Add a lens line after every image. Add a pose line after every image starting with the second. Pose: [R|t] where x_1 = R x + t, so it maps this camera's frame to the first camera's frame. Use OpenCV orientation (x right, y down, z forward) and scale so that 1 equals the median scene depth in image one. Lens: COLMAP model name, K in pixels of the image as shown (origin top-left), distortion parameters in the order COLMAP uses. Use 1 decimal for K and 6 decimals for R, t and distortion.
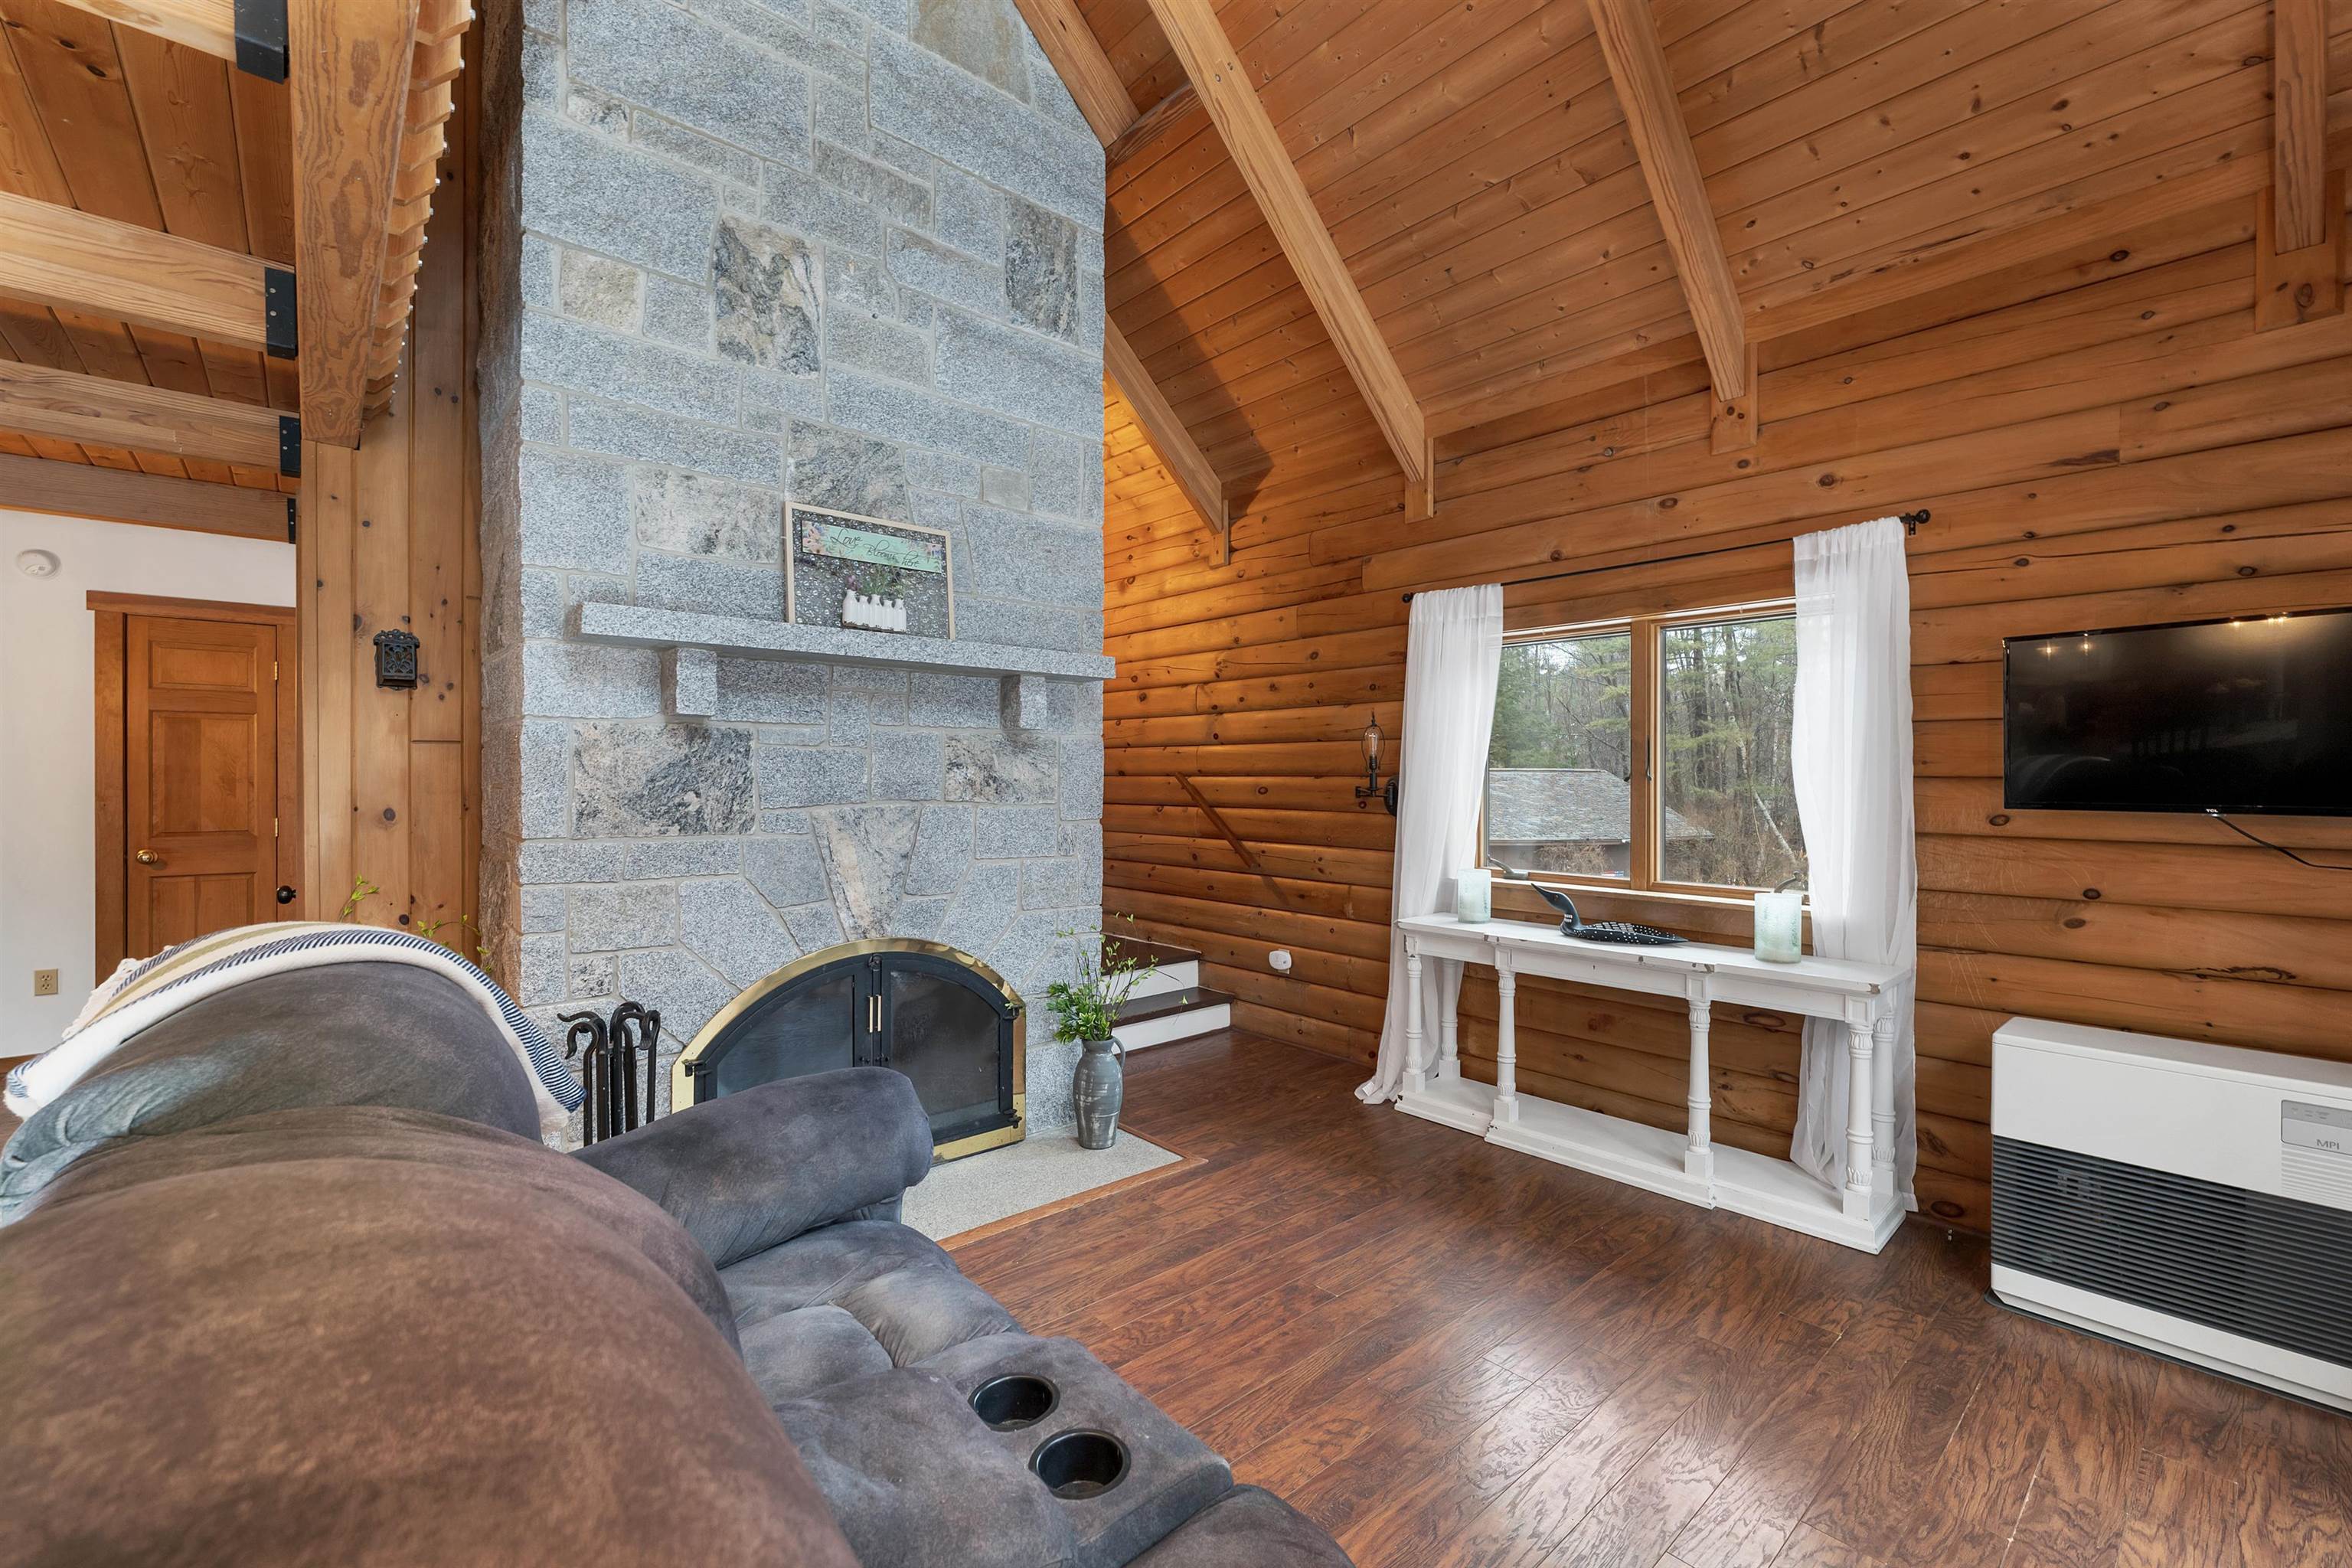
lens RADIAL K [[991.3, 0, 1176.0], [0, 991.3, 784.0], [0, 0, 1]] dist [0.000429, -0.000326]
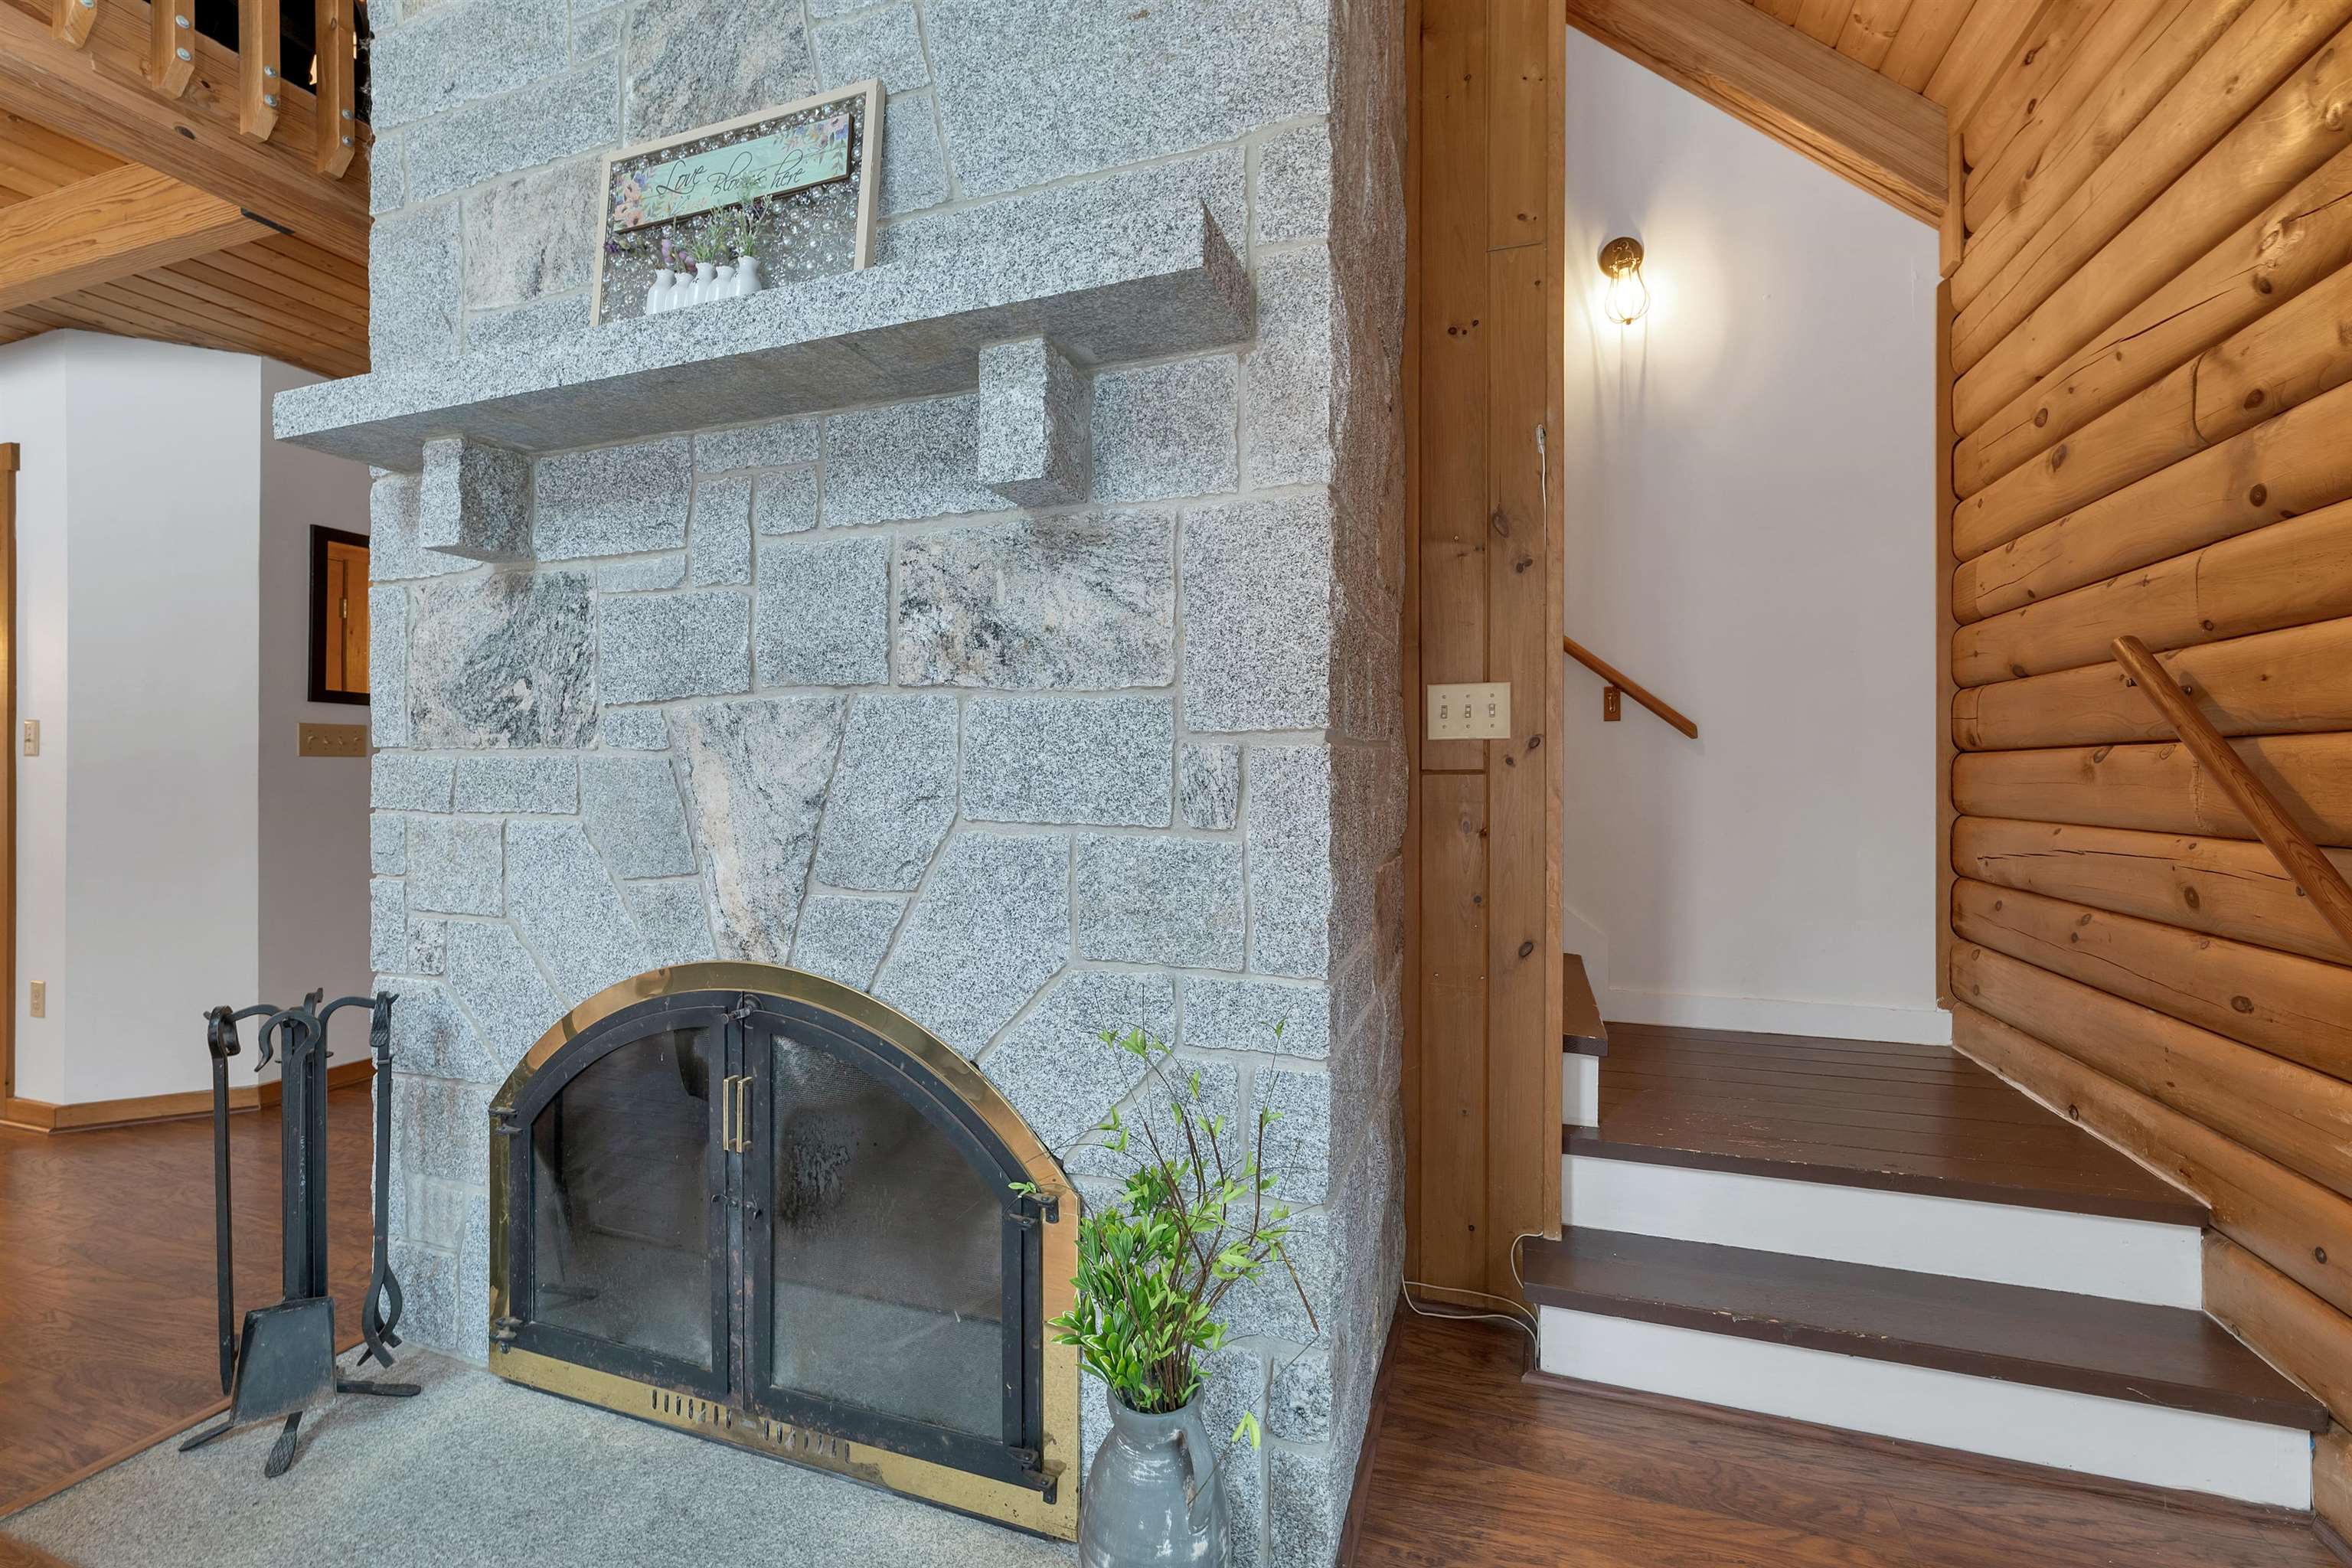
lens RADIAL K [[991.3, 0, 1176.0], [0, 991.3, 784.0], [0, 0, 1]] dist [0.000429, -0.000326]
pose [[0.482459, 0.001690, -0.875917, 0.231971], [-0.004945, 0.999987, -0.000795, 0.063694], [0.875905, 0.004715, 0.482461, 0.925723]]
